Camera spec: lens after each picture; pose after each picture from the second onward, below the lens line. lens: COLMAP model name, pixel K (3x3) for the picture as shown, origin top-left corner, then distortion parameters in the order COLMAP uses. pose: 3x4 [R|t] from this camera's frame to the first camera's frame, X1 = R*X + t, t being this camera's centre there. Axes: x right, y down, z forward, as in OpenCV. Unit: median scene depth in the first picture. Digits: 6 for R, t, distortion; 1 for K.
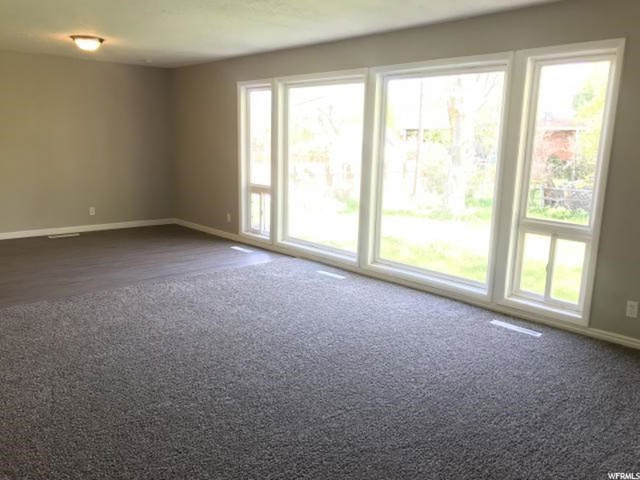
lens RADIAL K [[528.5, 0, 320.0], [0, 528.5, 240.0], [0, 0, 1]] dist [0.007660, -0.013063]
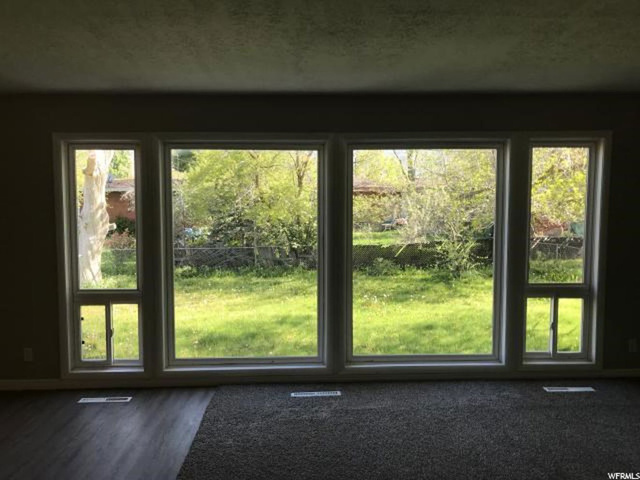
lens RADIAL K [[480.2, 0, 320.0], [0, 480.2, 240.0], [0, 0, 1]] dist [0.006539, 0.000864]
pose [[0.647183, -0.060762, 0.759909, -0.392862], [0.163016, 0.984792, -0.060089, -0.088579], [-0.744702, 0.162766, 0.647246, 0.421562]]
